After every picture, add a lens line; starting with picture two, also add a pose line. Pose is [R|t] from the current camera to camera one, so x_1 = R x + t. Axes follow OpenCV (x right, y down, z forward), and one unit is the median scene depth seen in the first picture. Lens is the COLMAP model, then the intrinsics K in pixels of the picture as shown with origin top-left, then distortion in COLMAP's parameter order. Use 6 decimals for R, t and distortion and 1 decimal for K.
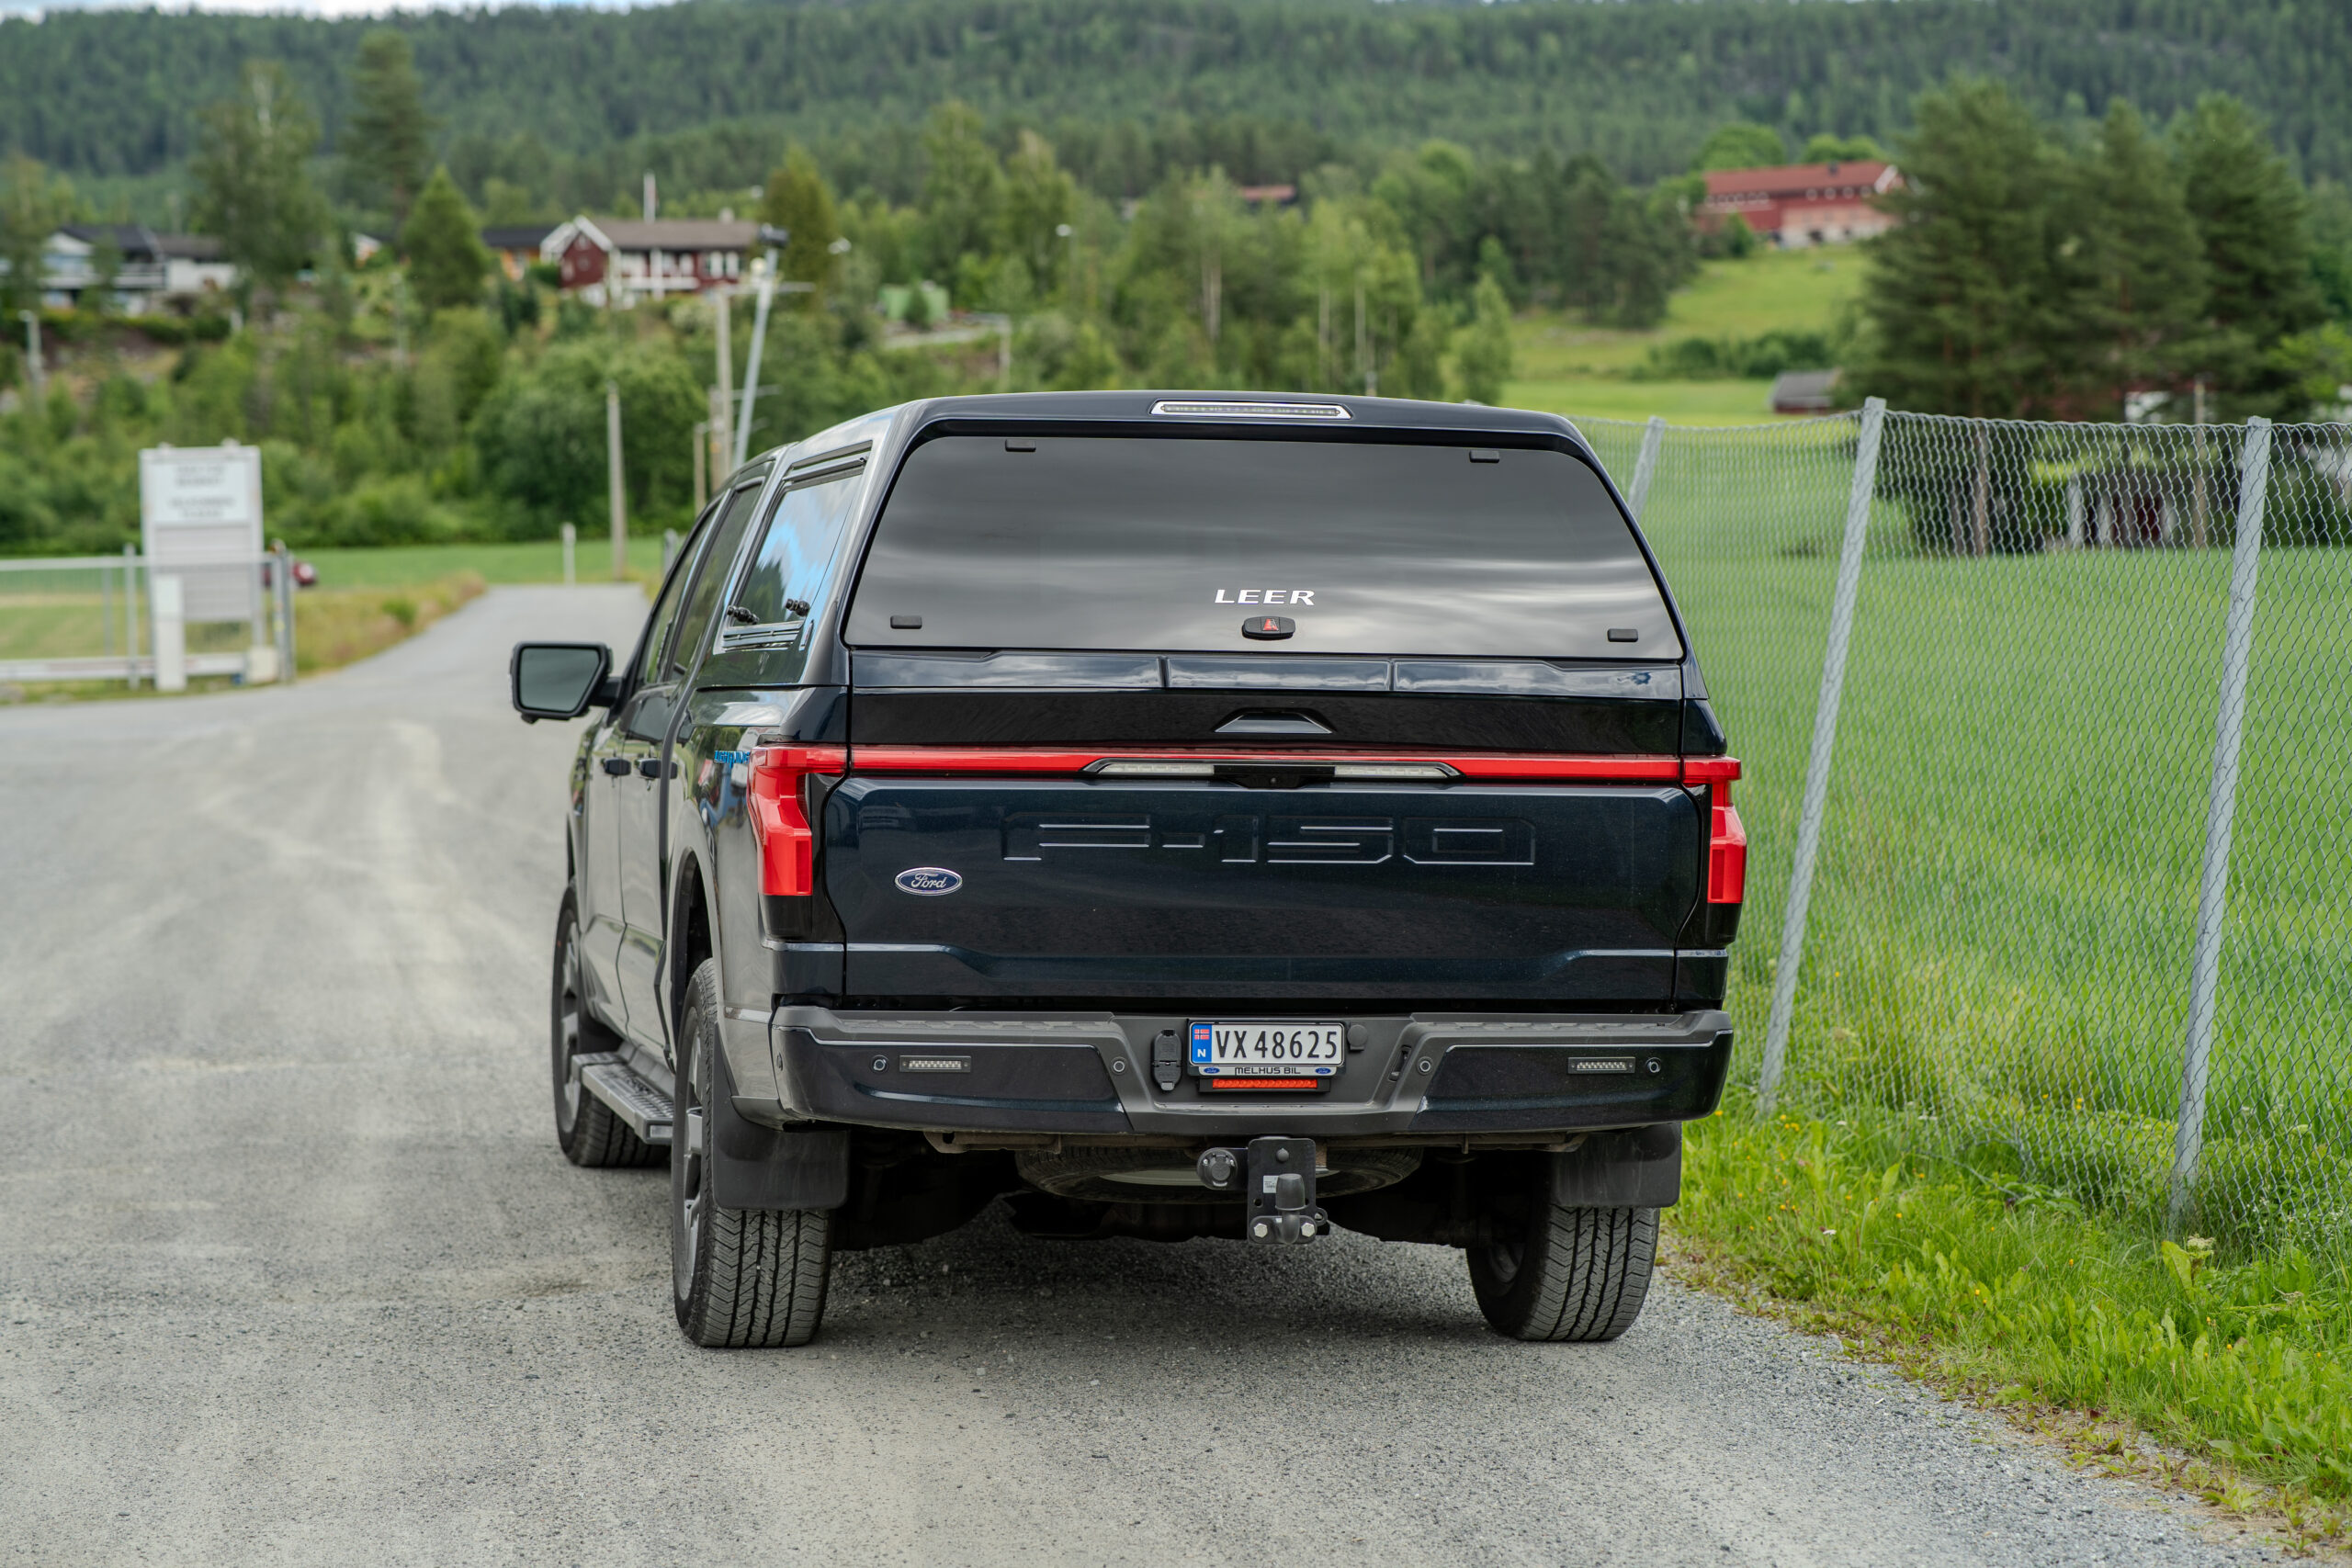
lens RADIAL K [[5689.3, 0, 1176.0], [0, 5689.3, 784.0], [0, 0, 1]] dist [0.048088, -0.827663]
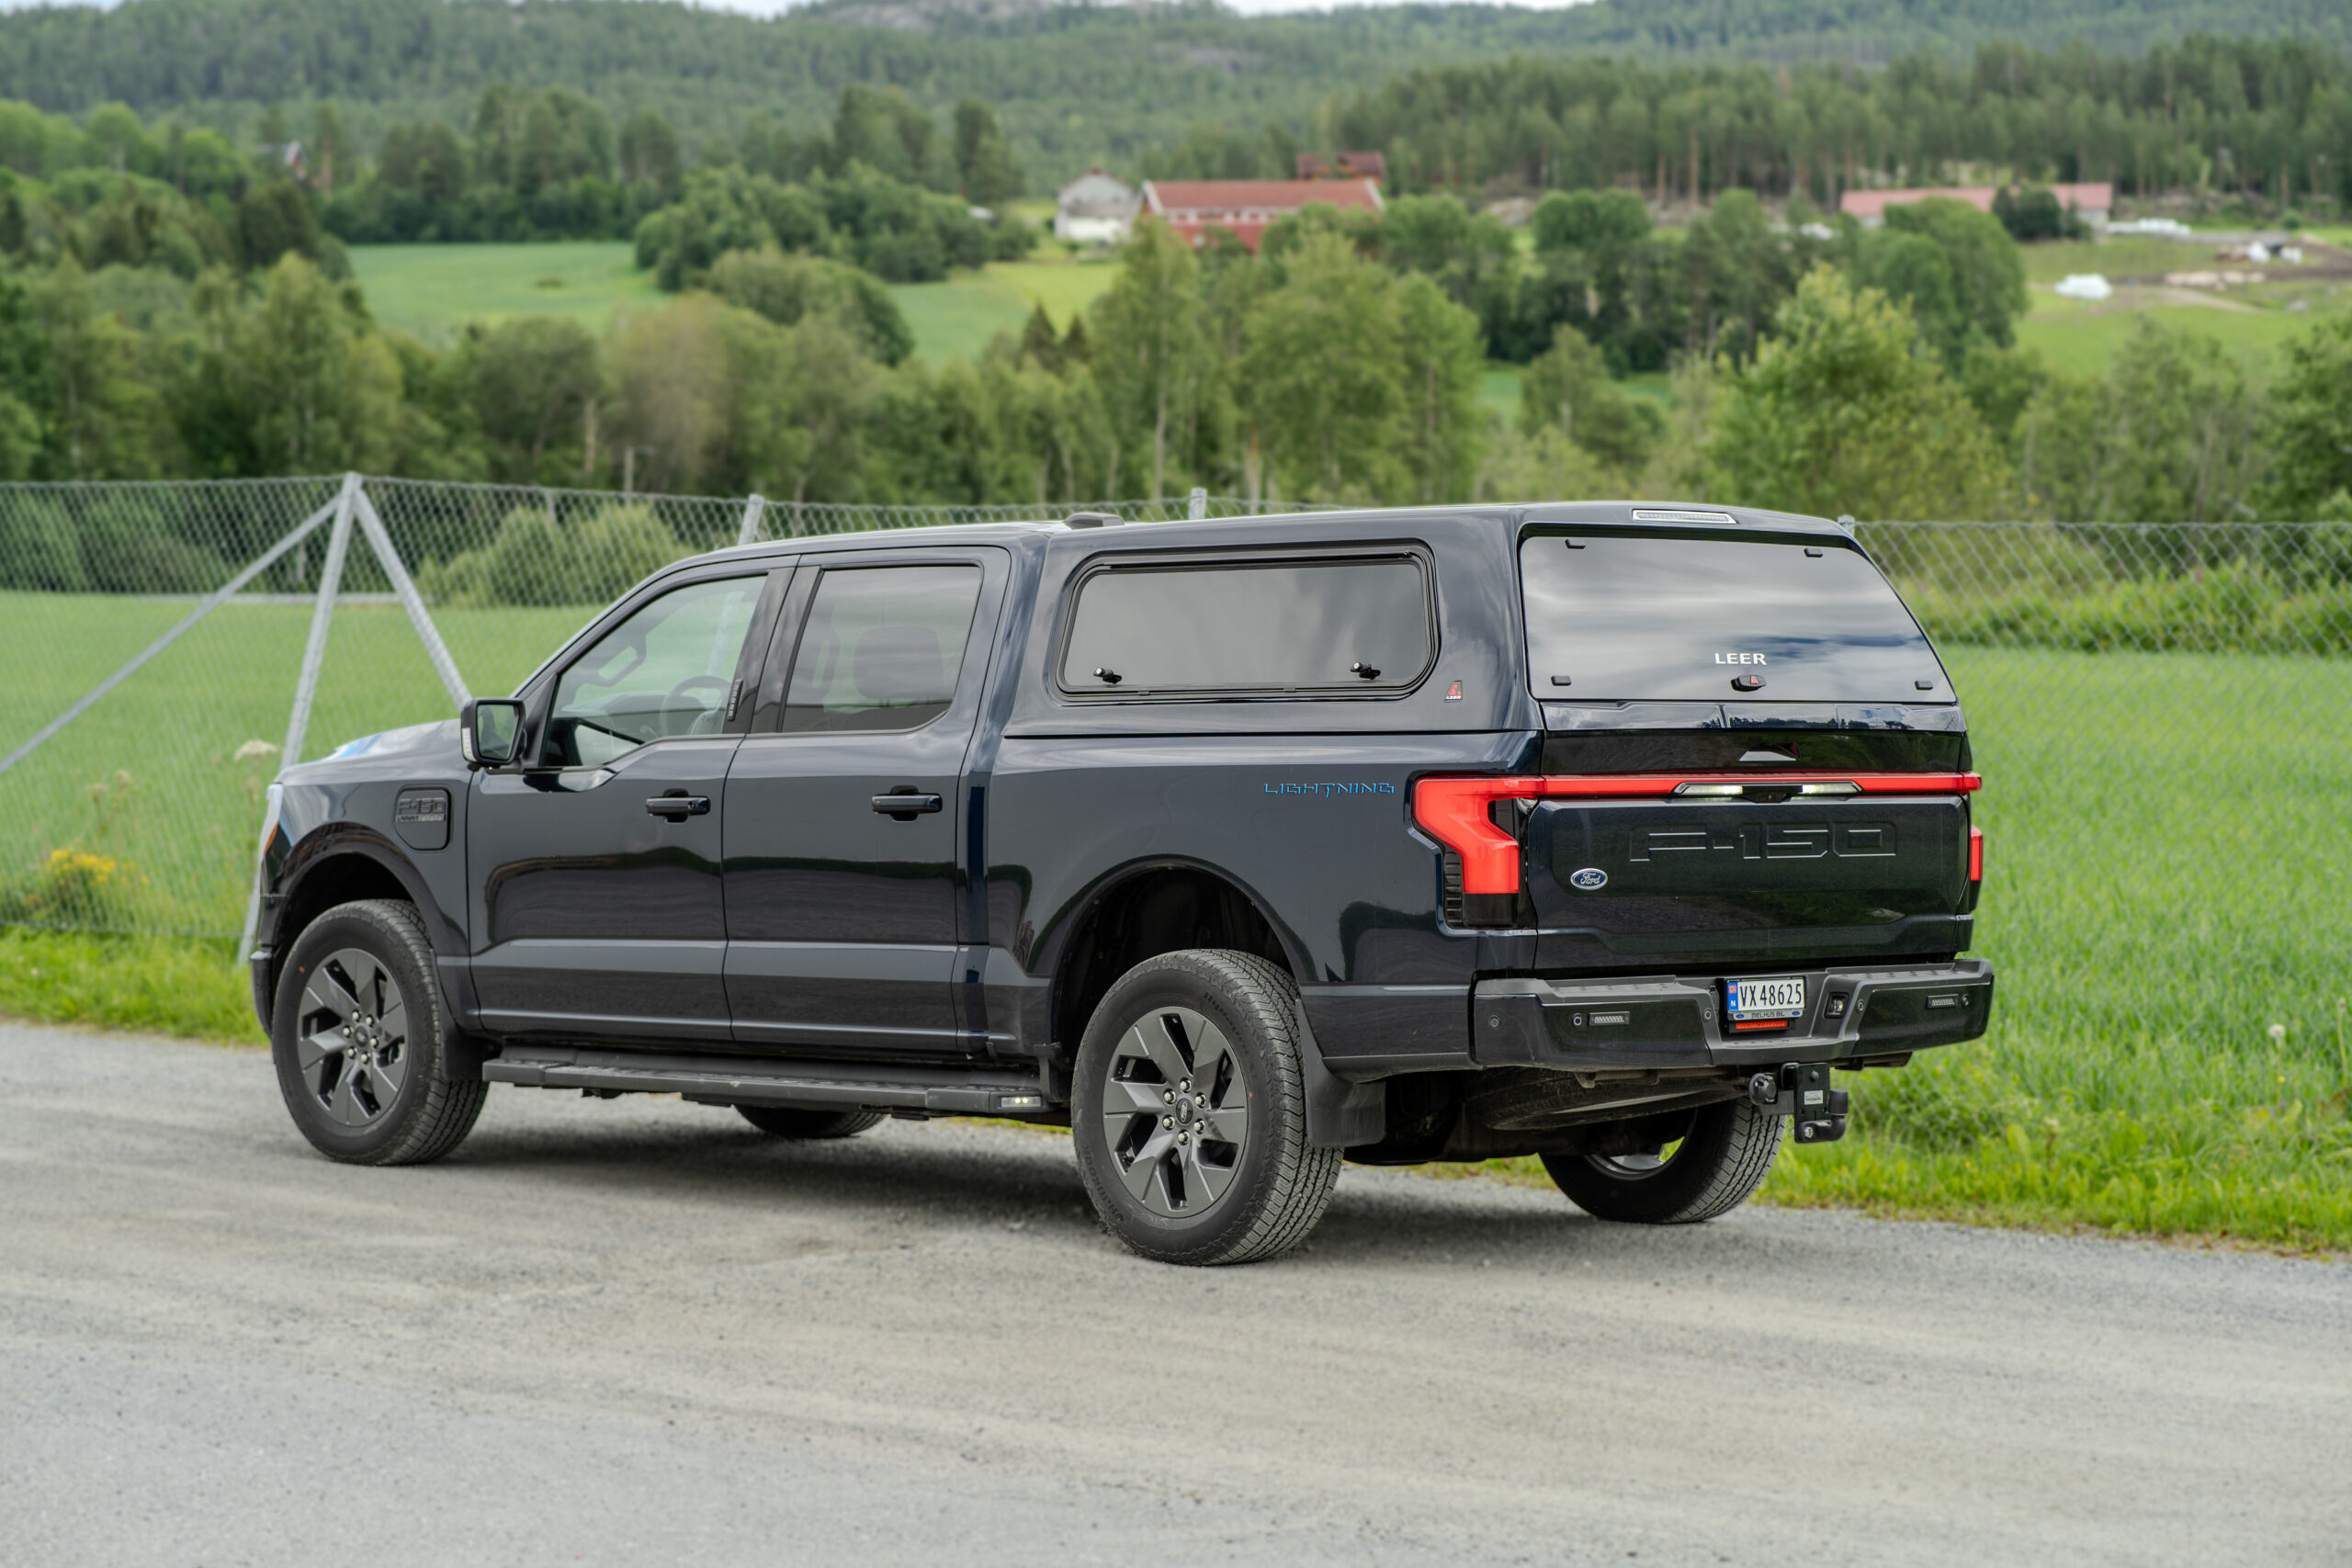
lens RADIAL K [[5689.3, 0, 1176.0], [0, 5689.3, 784.0], [0, 0, 1]] dist [0.048088, -0.827663]
pose [[0.837477, -0.019464, 0.546125, -0.824230], [0.022410, 0.999748, 0.001266, -0.008284], [-0.546012, 0.011178, 0.837703, -0.038559]]
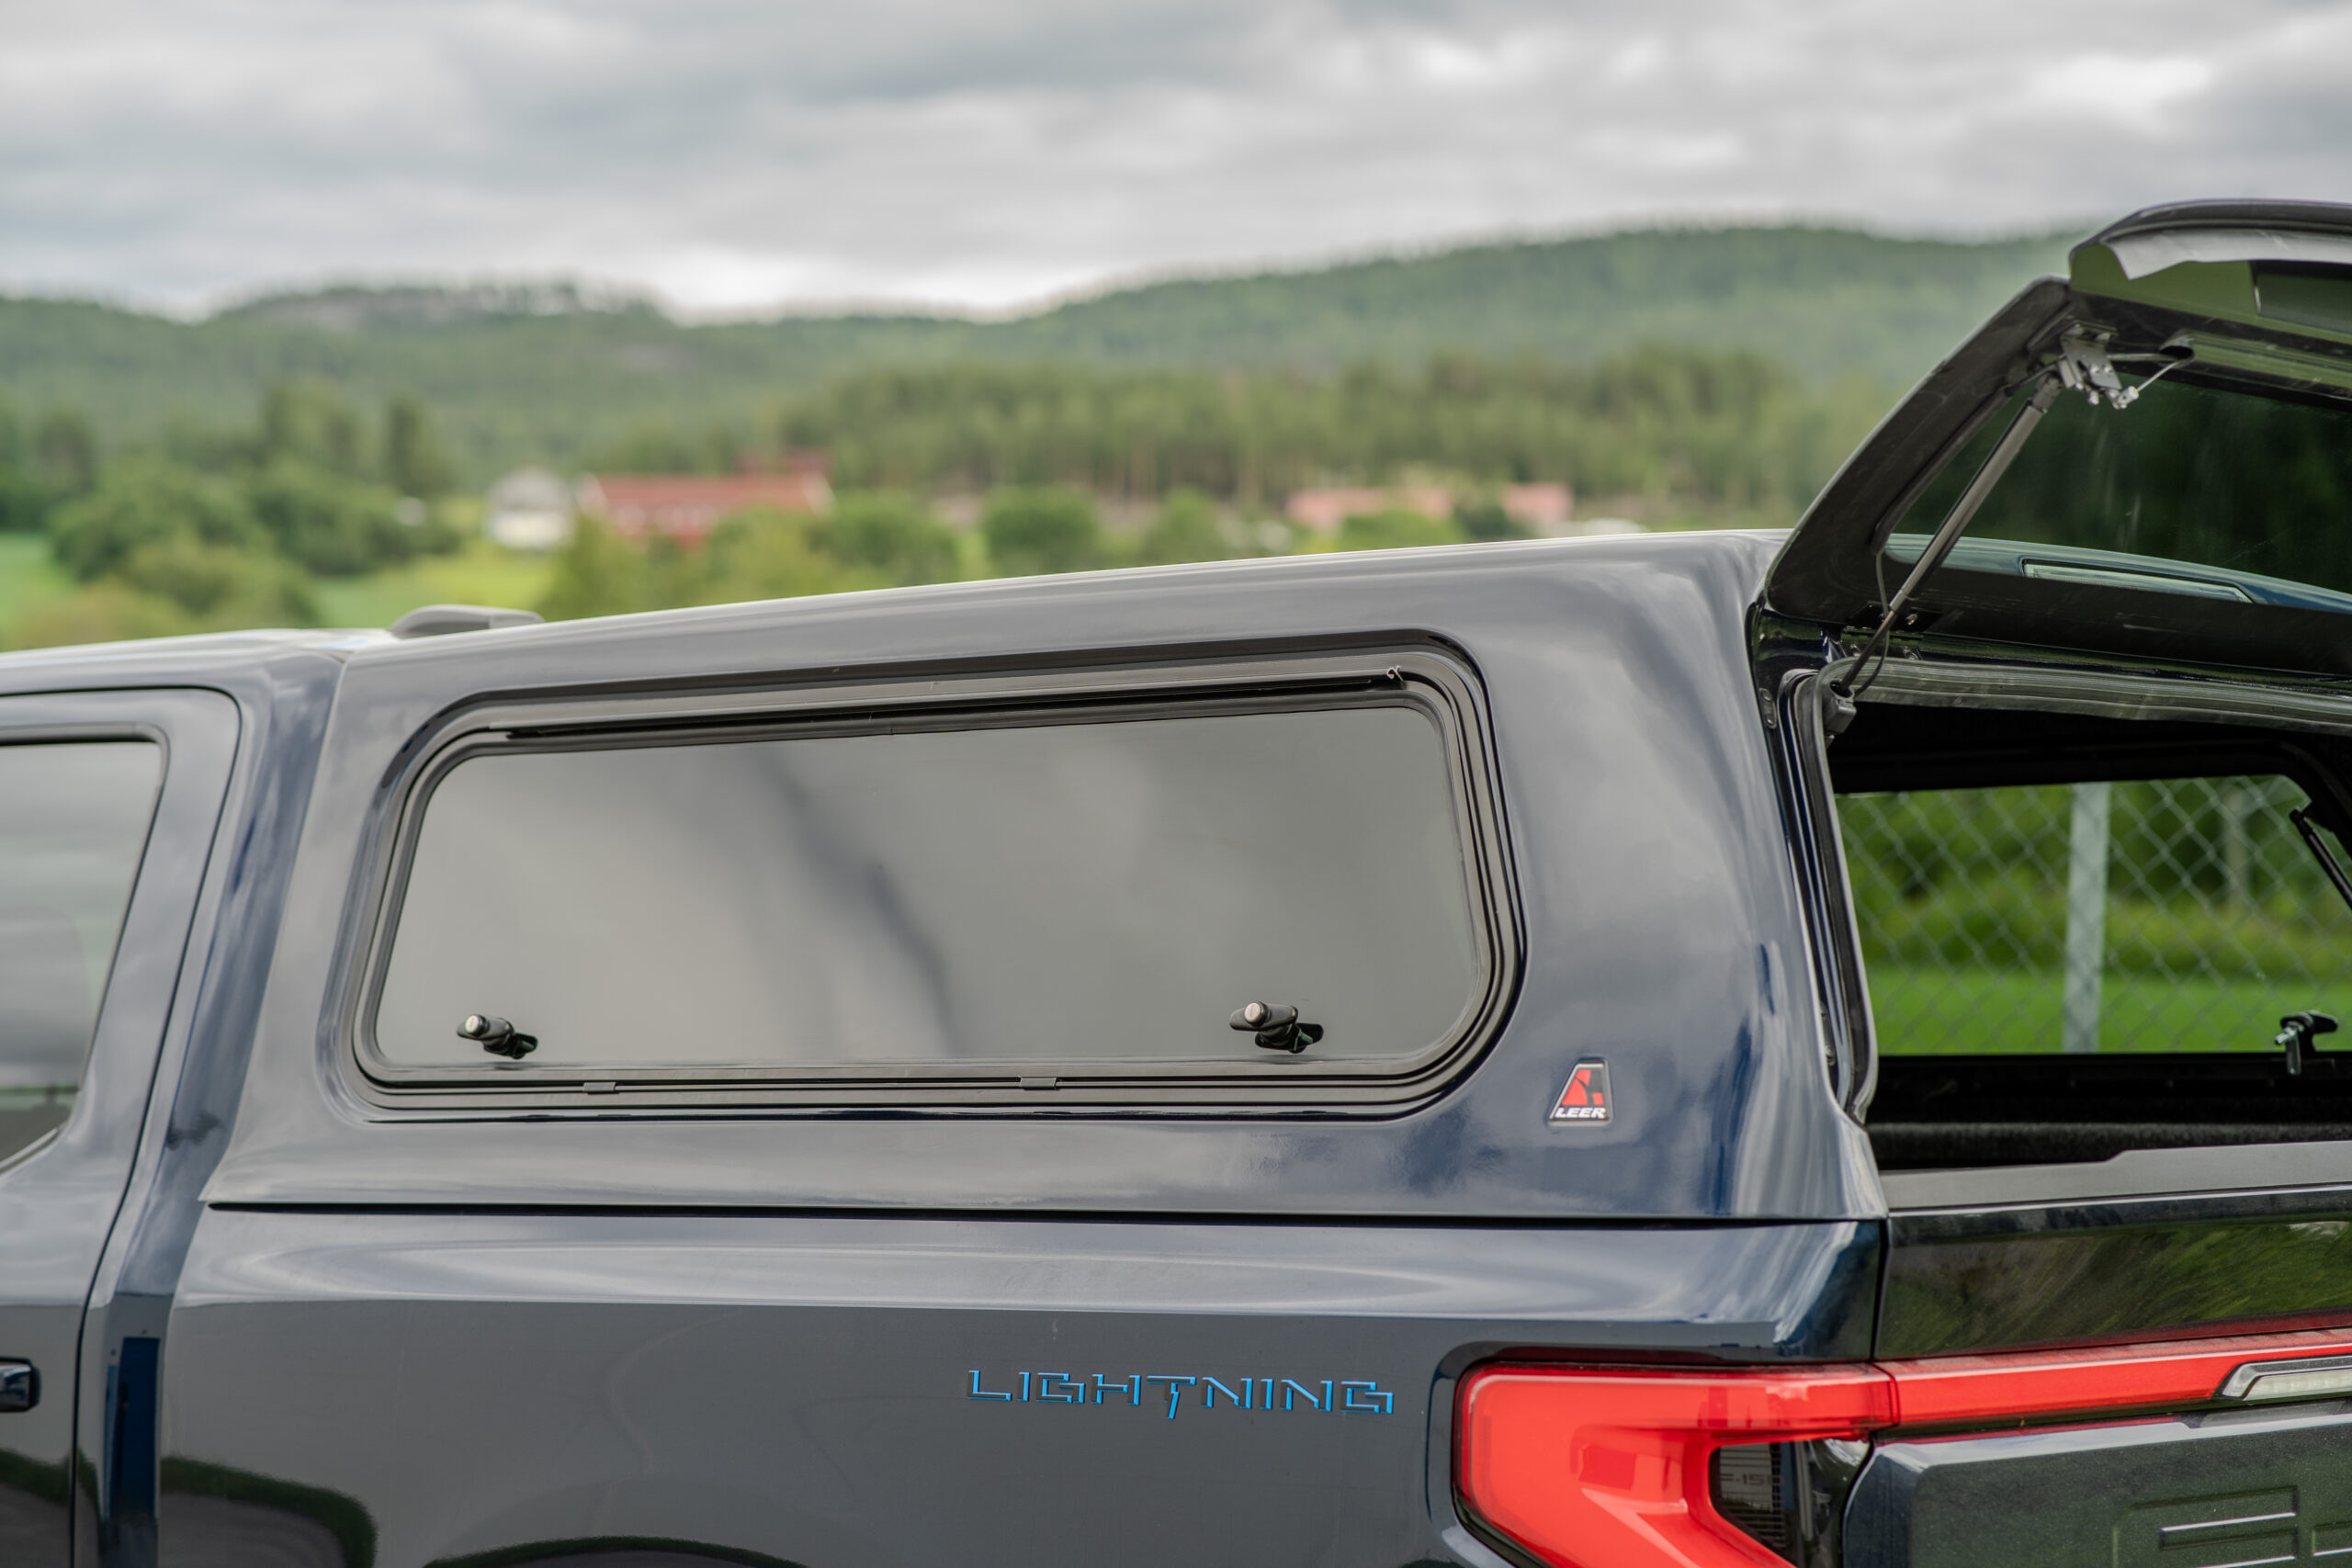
lens RADIAL K [[5689.3, 0, 1176.0], [0, 5689.3, 784.0], [0, 0, 1]] dist [0.048088, -0.827663]
pose [[0.779524, 0.012867, 0.626240, -0.347025], [0.024767, 0.998374, -0.051342, -0.028231], [-0.625882, 0.055532, 0.777938, 0.705038]]
